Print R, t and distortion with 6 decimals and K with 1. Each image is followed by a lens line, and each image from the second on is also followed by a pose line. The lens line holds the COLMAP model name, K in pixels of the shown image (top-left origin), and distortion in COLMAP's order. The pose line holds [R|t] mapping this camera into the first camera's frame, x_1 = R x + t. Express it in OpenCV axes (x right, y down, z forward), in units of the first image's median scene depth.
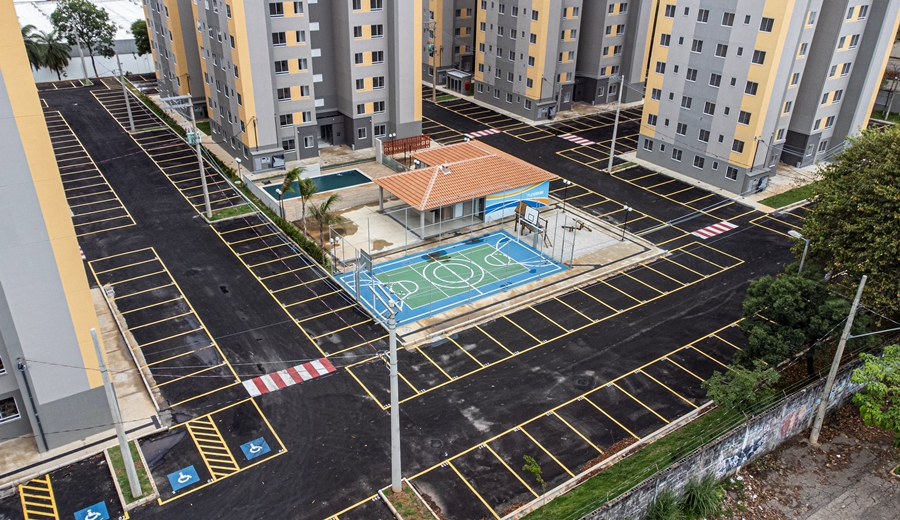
lens RADIAL K [[684.2, 0, 452.9], [0, 684.2, 263.9], [0, 0, 1]] dist [0.029206, 0.032823]
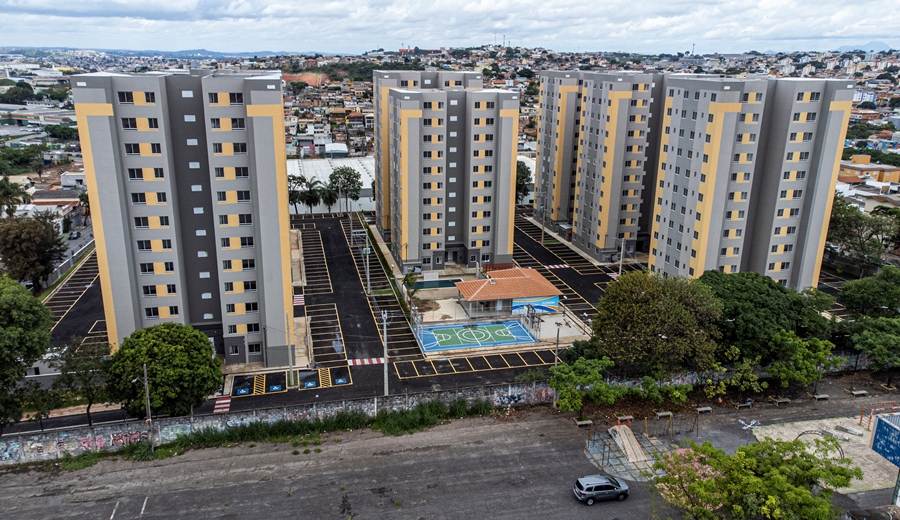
lens RADIAL K [[684.2, 0, 446.1], [0, 684.2, 258.1], [0, 0, 1]] dist [0.029206, 0.032823]
pose [[0.930940, 0.095312, -0.352513, 0.456551], [-0.163137, 0.972202, -0.167959, 0.108942], [0.326706, 0.213868, 0.920611, -0.613661]]
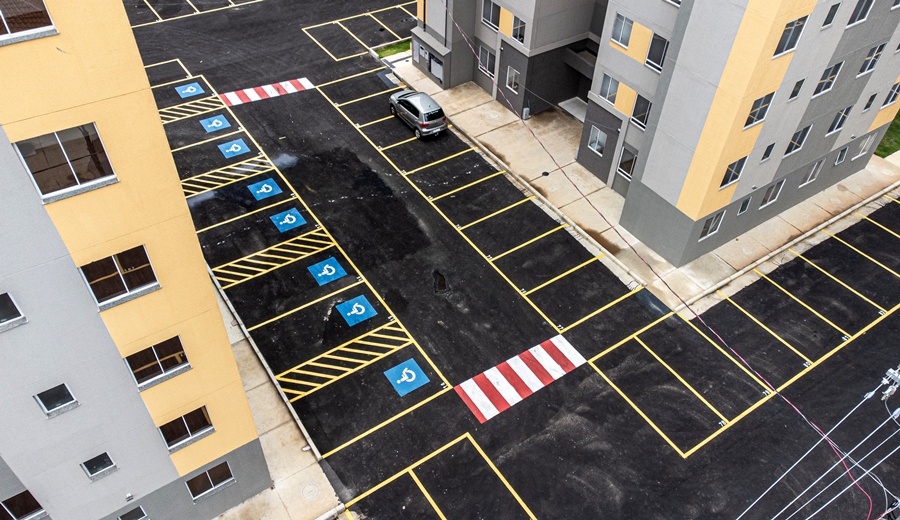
lens RADIAL K [[684.2, 0, 442.4], [0, 684.2, 252.8], [0, 0, 1]] dist [0.029206, 0.032823]
pose [[-0.016435, 0.689784, -0.723828, -0.241931], [-0.471467, 0.633048, 0.613978, -0.281642], [0.881731, 0.351351, 0.314806, 0.676545]]
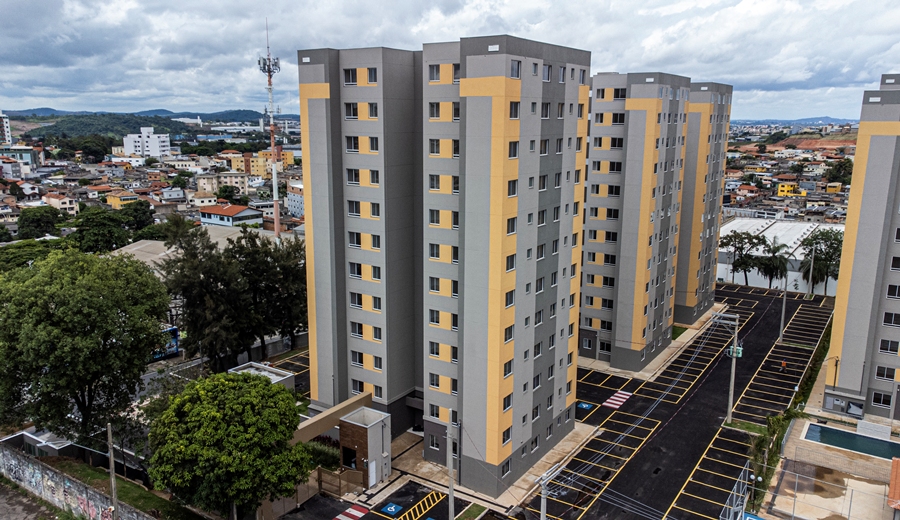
lens RADIAL K [[684.2, 0, 445.5], [0, 684.2, 257.4], [0, 0, 1]] dist [0.029206, 0.032823]
pose [[0.370792, 0.169344, -0.913146, 0.421317], [-0.428827, 0.903362, -0.006600, -0.100271], [0.823784, 0.394029, 0.407579, 0.068413]]
